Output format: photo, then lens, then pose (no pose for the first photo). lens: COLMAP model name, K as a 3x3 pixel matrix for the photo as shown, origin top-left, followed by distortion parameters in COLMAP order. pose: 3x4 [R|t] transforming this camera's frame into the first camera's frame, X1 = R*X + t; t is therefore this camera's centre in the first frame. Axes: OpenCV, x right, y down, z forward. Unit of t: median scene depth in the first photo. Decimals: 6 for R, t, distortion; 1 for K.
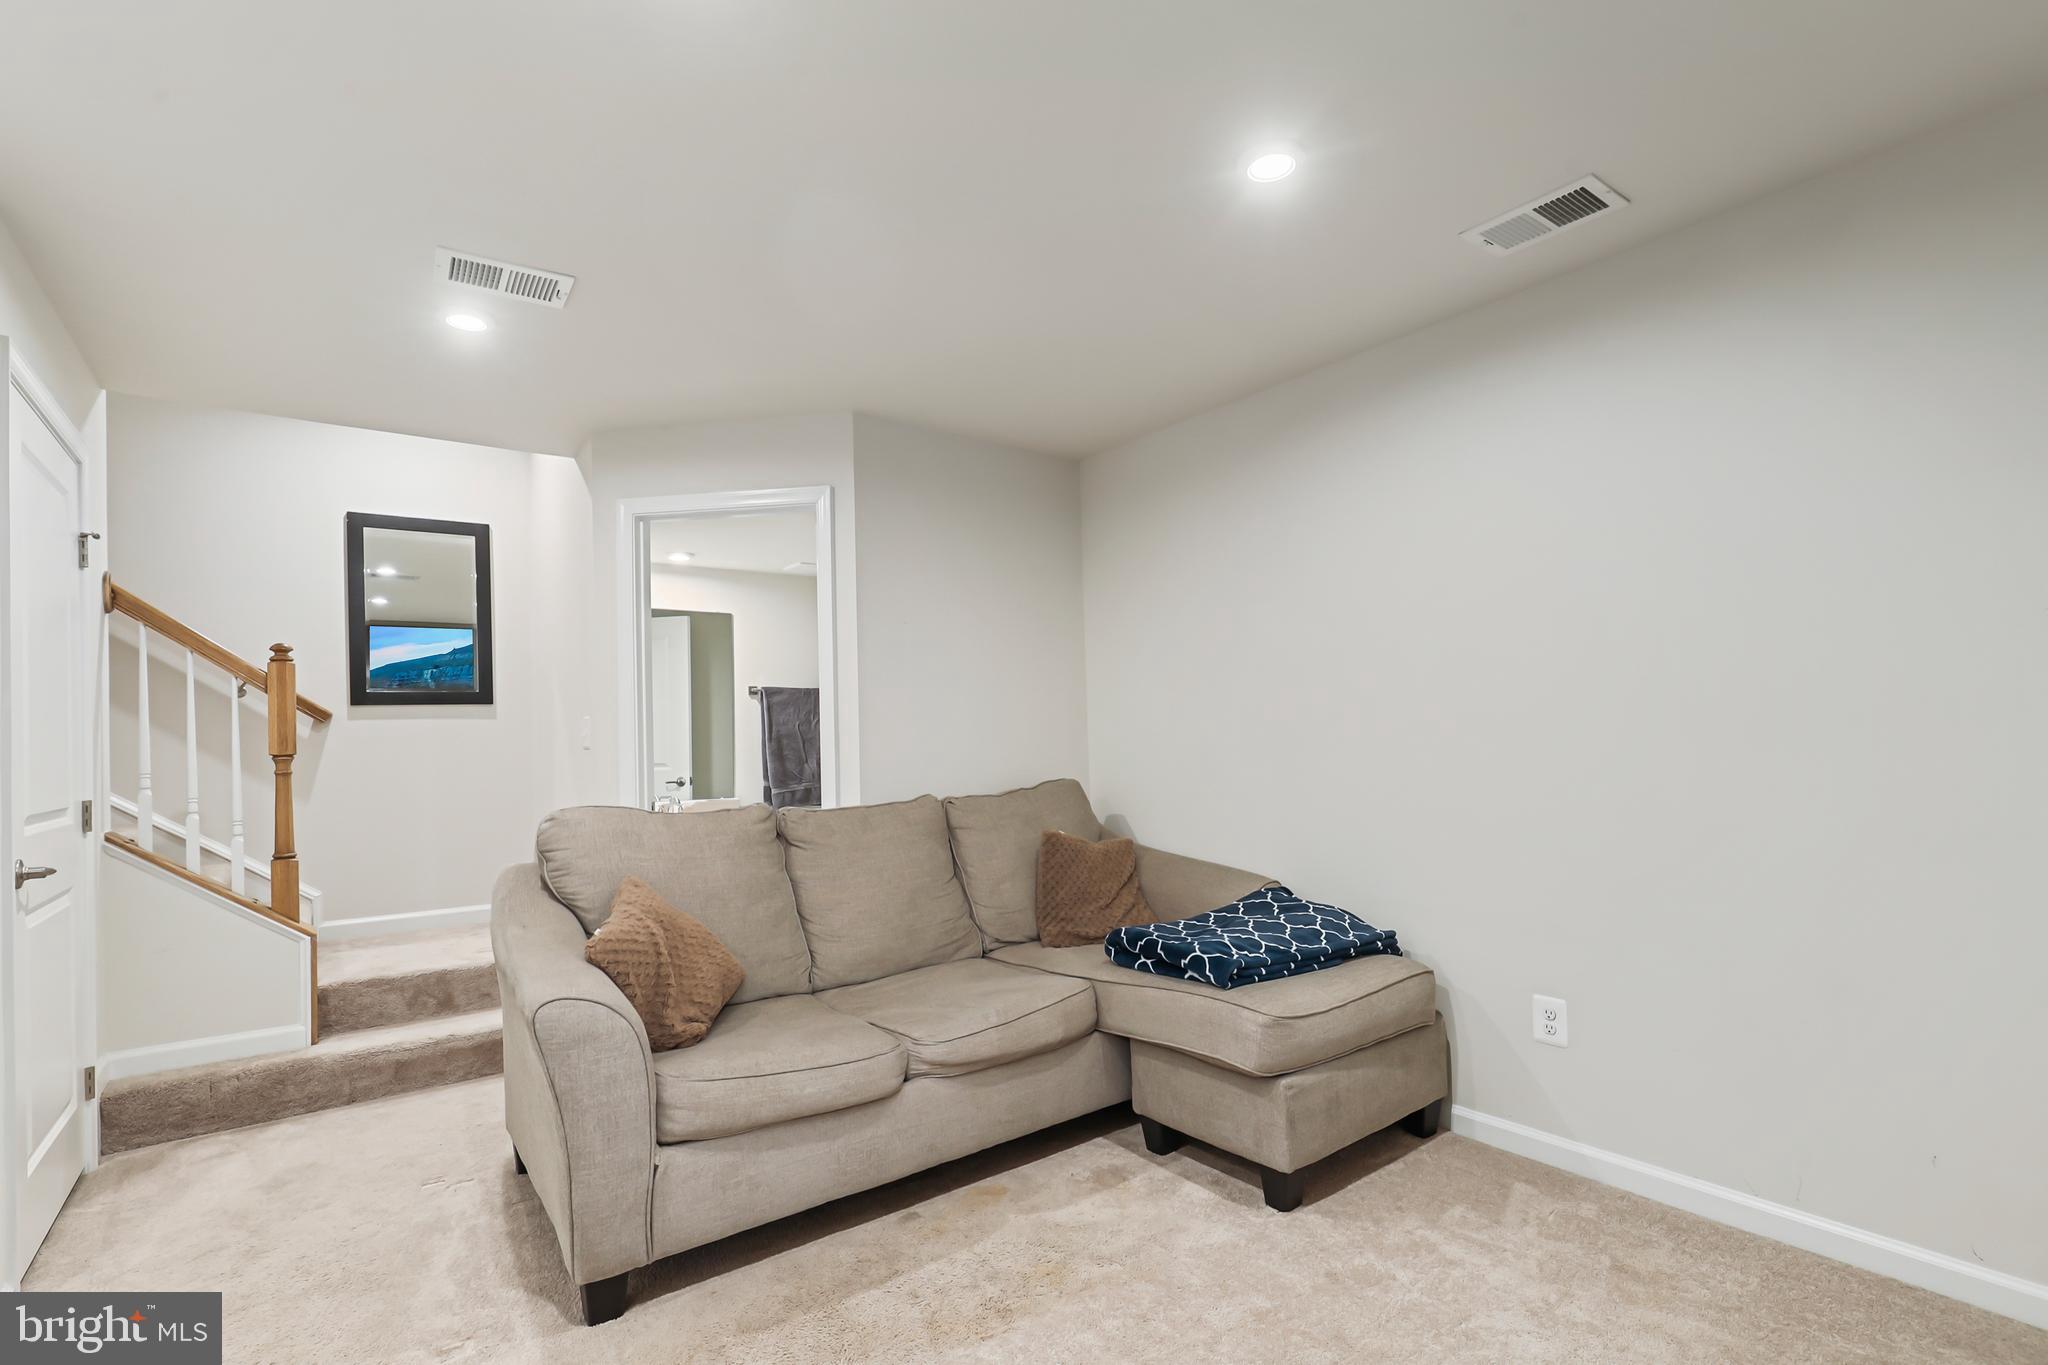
lens RADIAL K [[943.4, 0, 1028.0], [0, 943.4, 725.6], [0, 0, 1]] dist [0.000537, -0.000249]
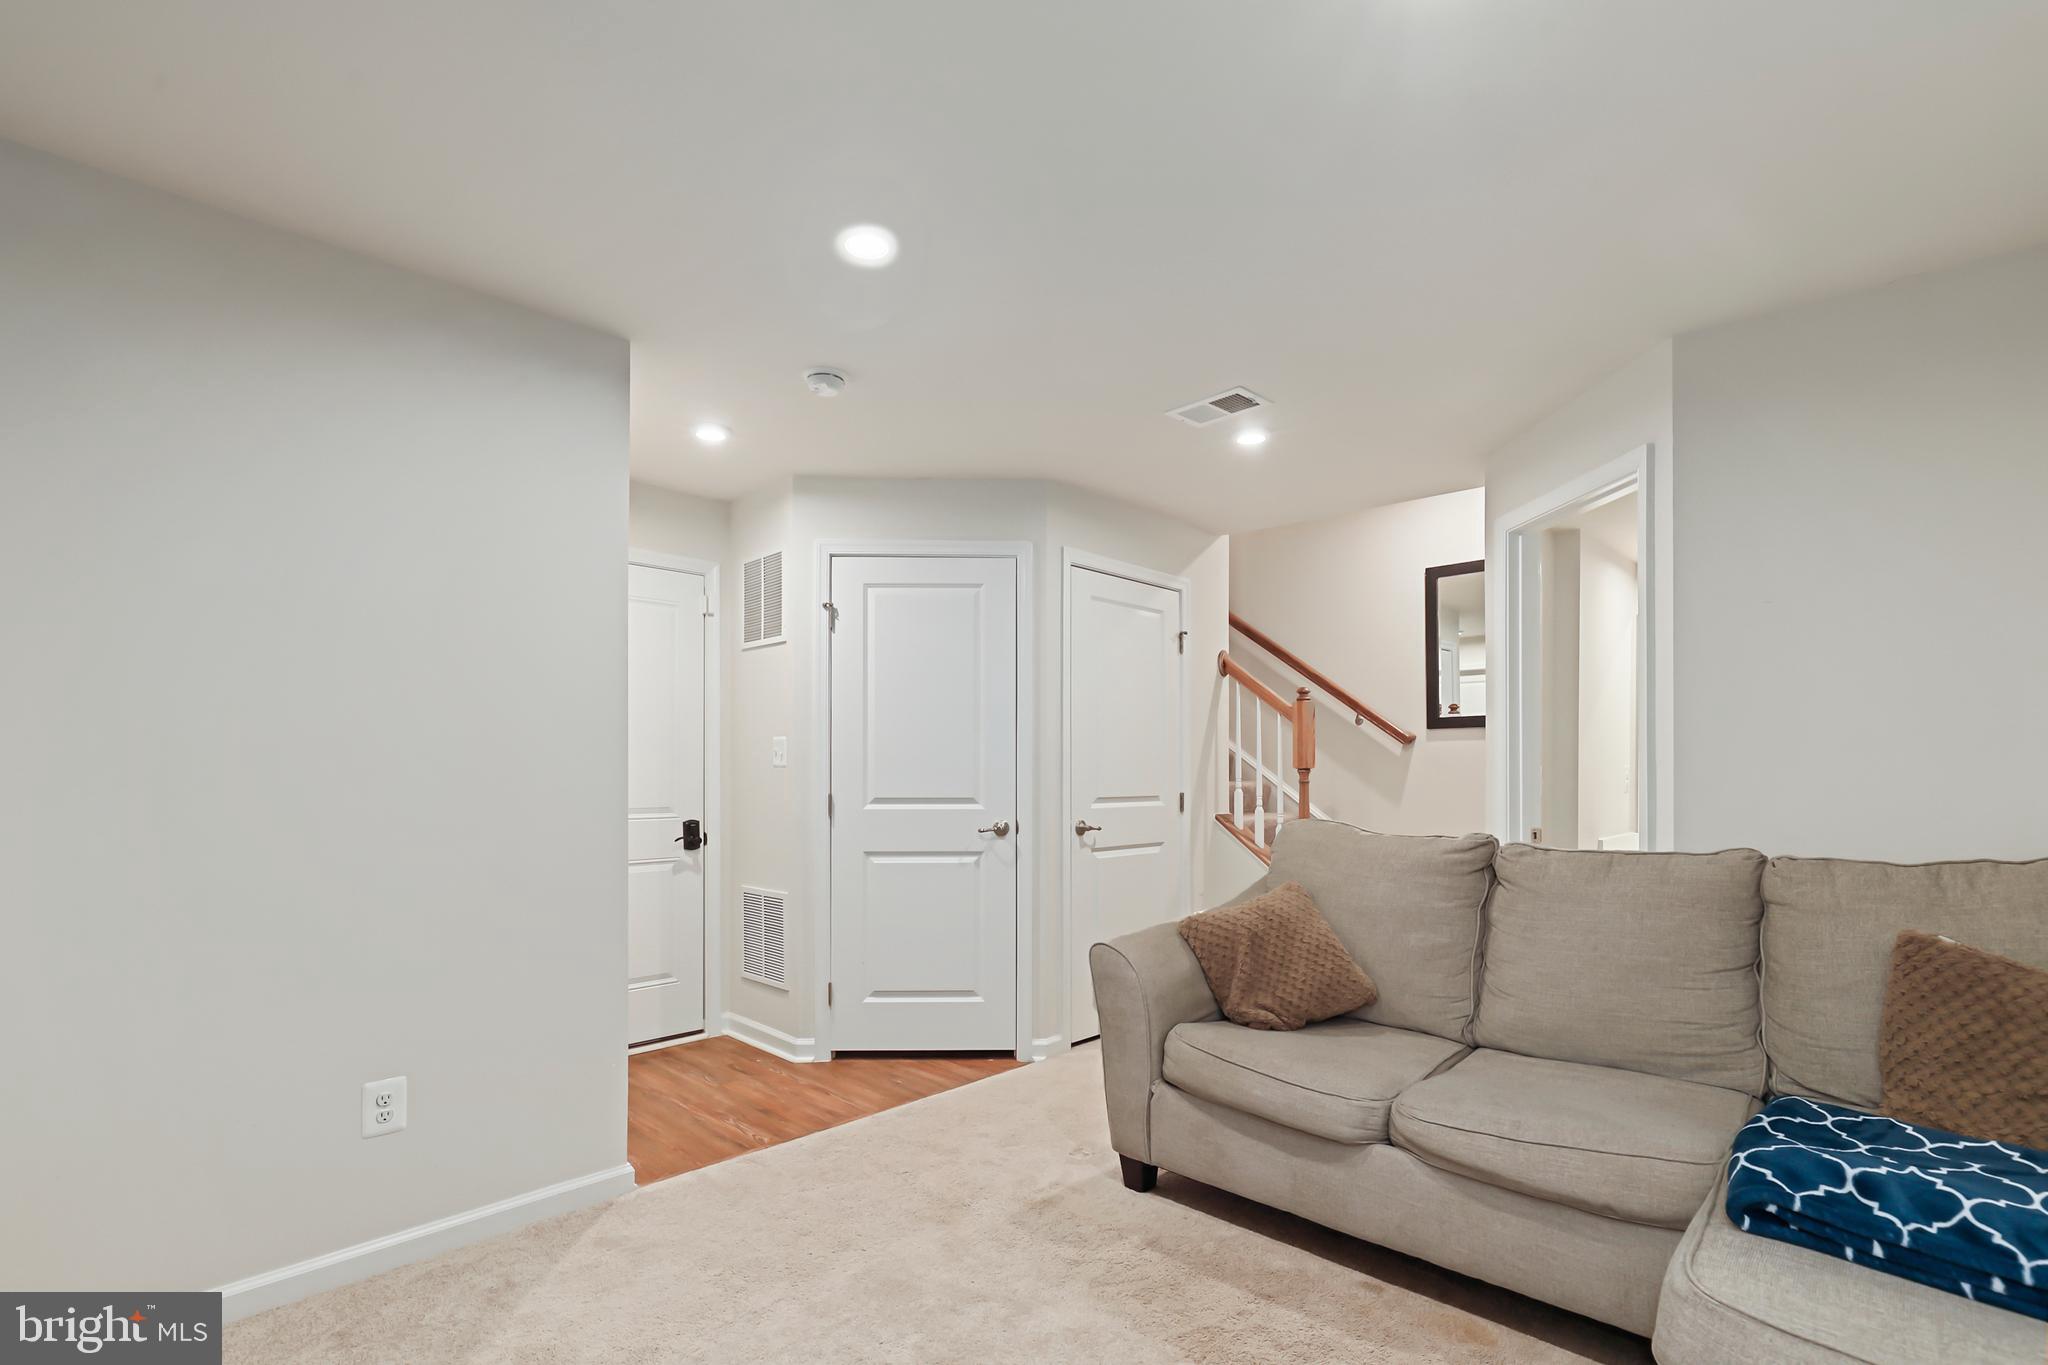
lens RADIAL K [[963.9, 0, 1021.8], [0, 963.9, 765.7], [0, 0, 1]] dist [0.000286, 0.000178]
pose [[0.155435, 0.020779, -0.987628, 0.602510], [0.006907, 0.999731, 0.022121, -0.007671], [0.987822, -0.010259, 0.155250, 0.428257]]
